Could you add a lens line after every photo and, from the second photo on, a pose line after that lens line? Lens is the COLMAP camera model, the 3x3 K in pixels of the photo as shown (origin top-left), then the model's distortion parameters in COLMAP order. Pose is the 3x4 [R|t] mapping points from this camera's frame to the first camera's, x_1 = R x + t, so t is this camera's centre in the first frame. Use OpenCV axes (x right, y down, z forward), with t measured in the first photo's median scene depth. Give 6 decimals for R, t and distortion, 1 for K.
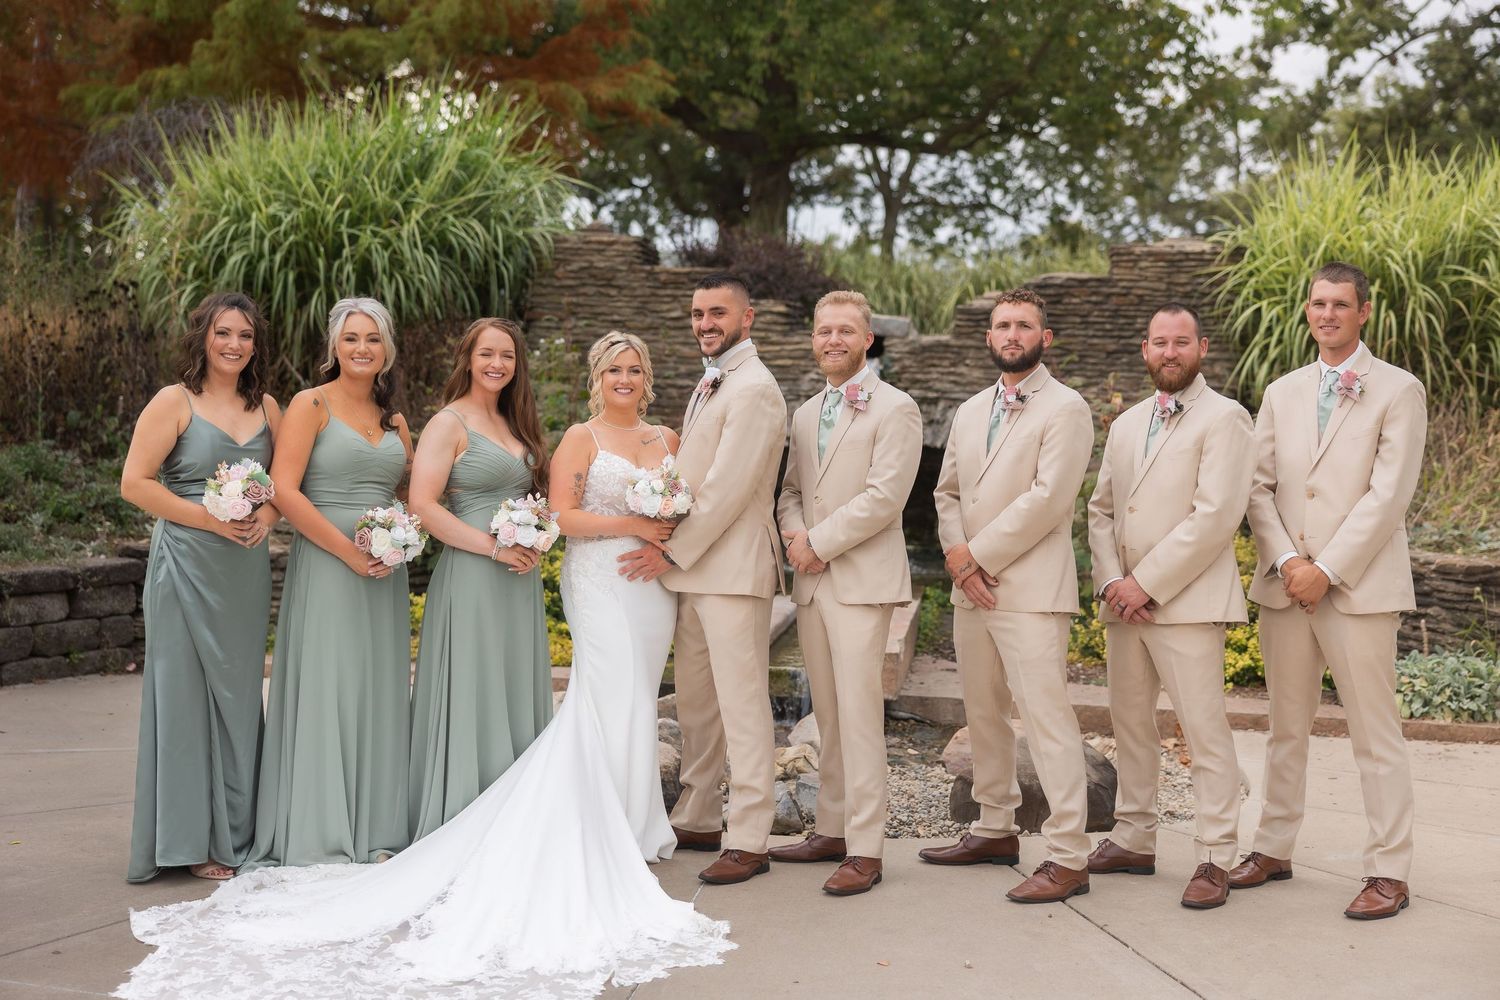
lens RADIAL K [[2024.5, 0, 750.0], [0, 2024.5, 500.0], [0, 0, 1]] dist [0.026635, -0.003542]
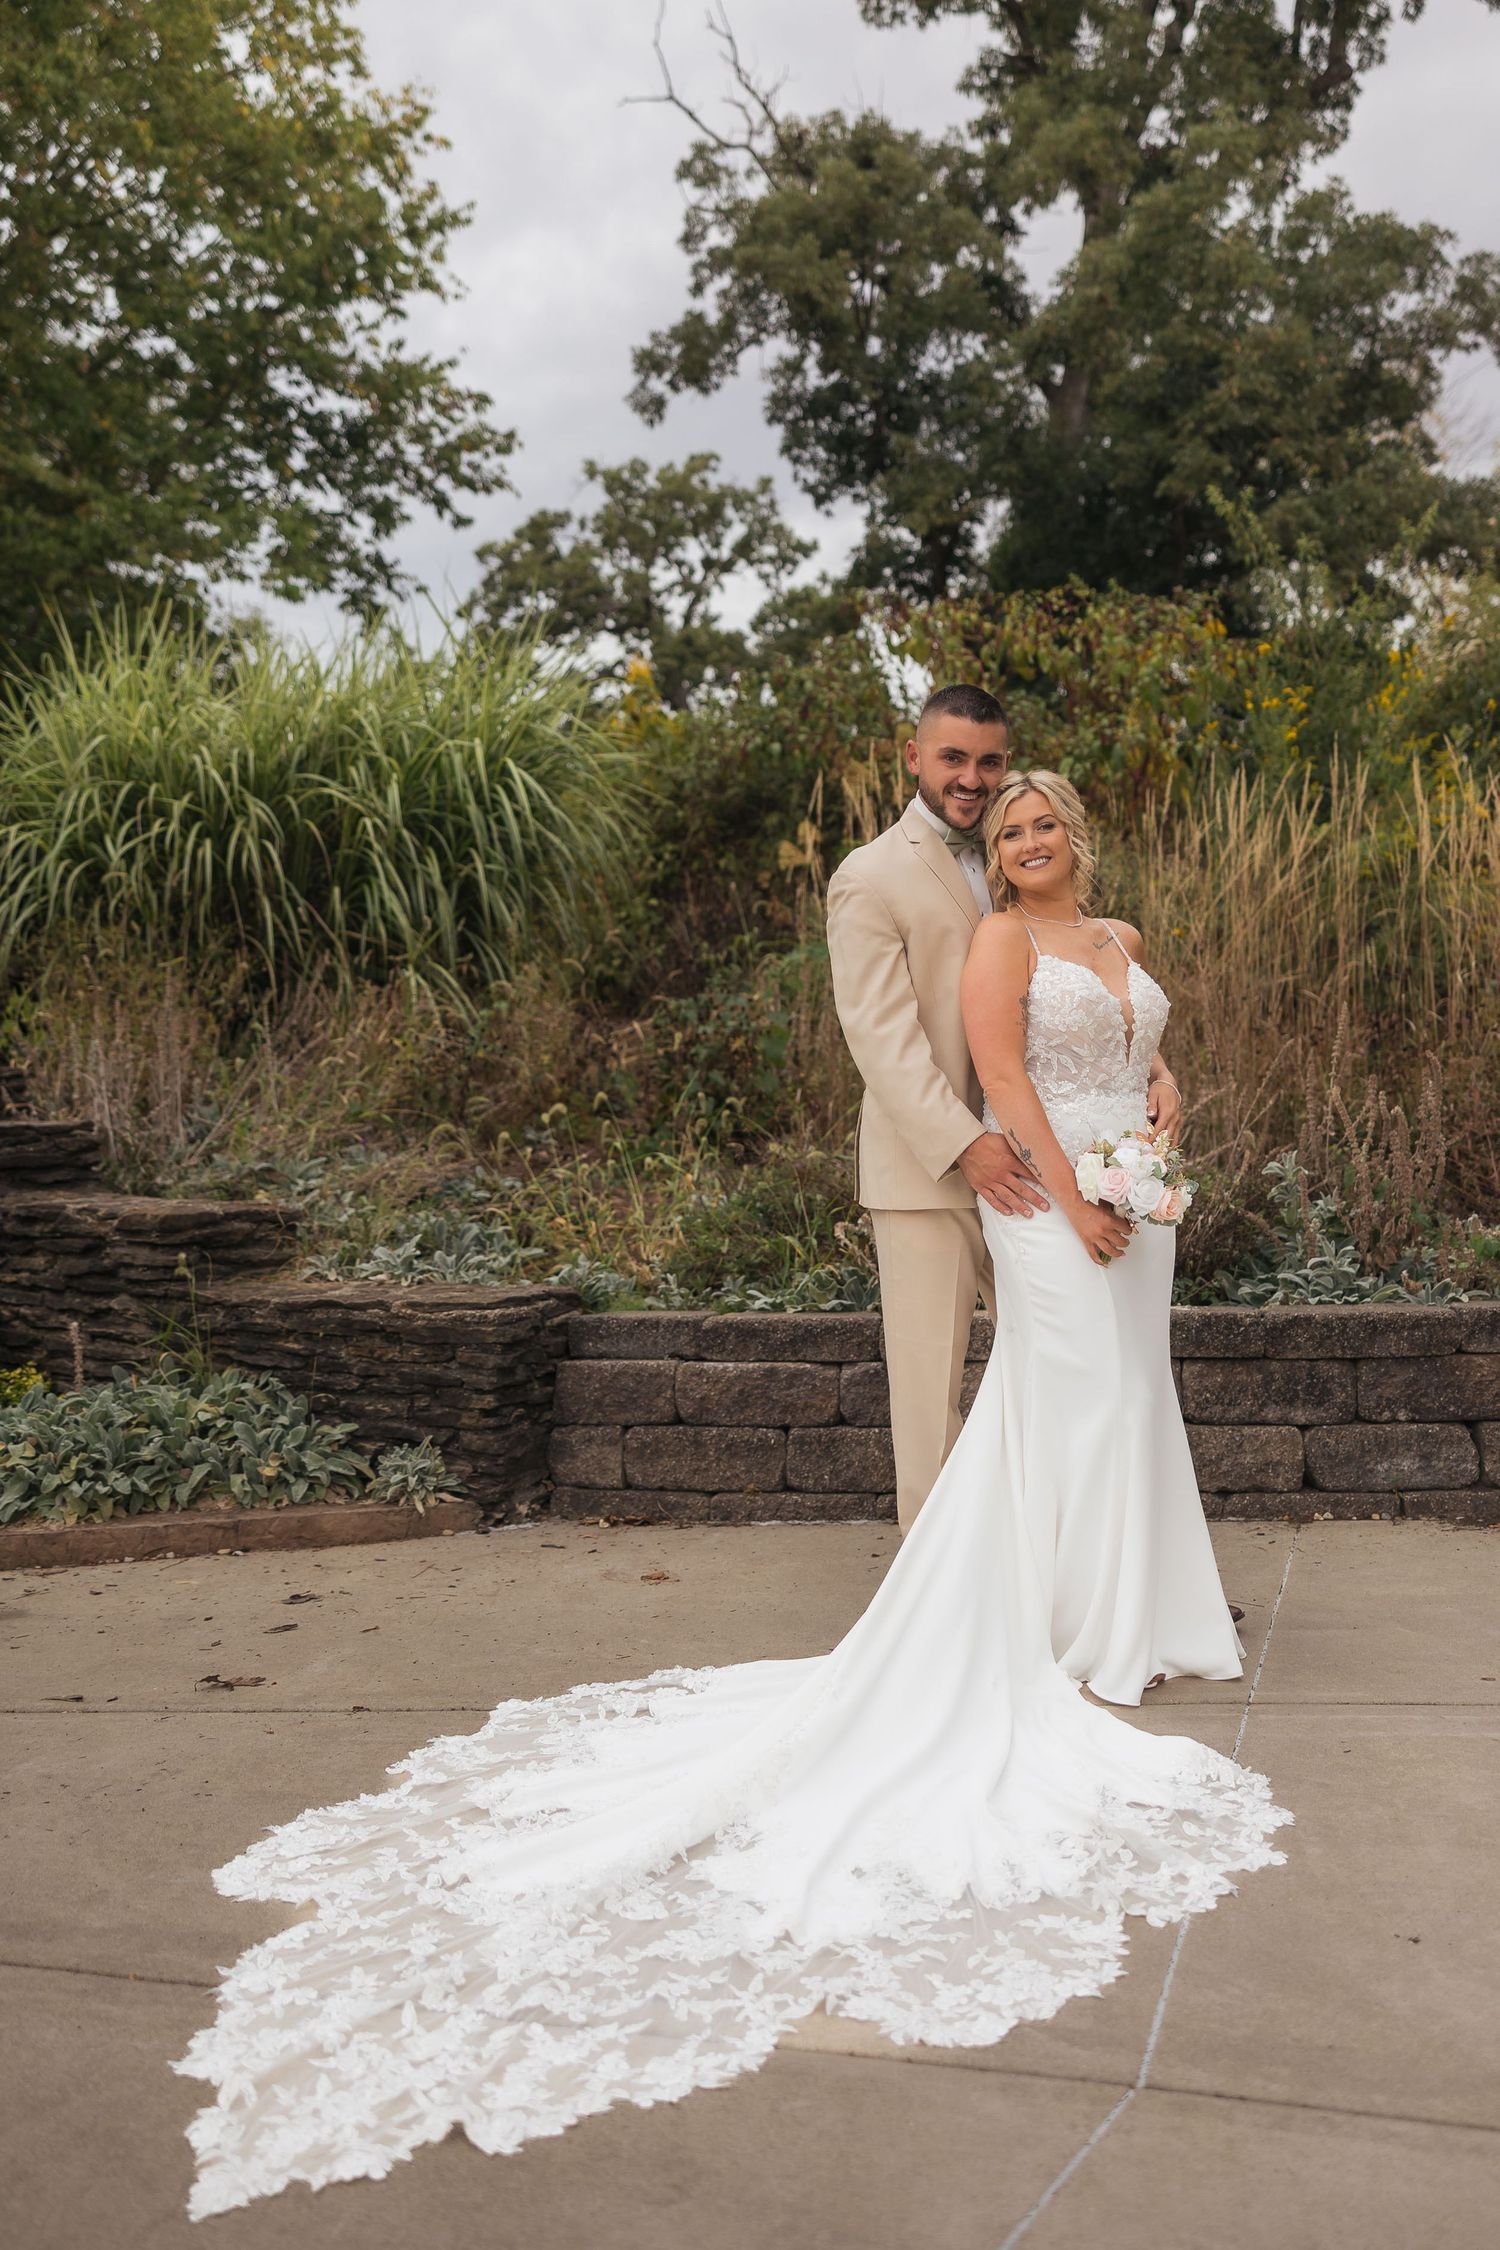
lens RADIAL K [[2033.8, 0, 823.0], [0, 2033.8, 1054.4], [0, 0, 1]] dist [0.009901, 0.005444]
pose [[0.913487, -0.035622, 0.405306, 0.211846], [0.061321, 0.996835, -0.050595, 0.019941], [-0.402221, 0.071071, 0.912780, 0.304836]]
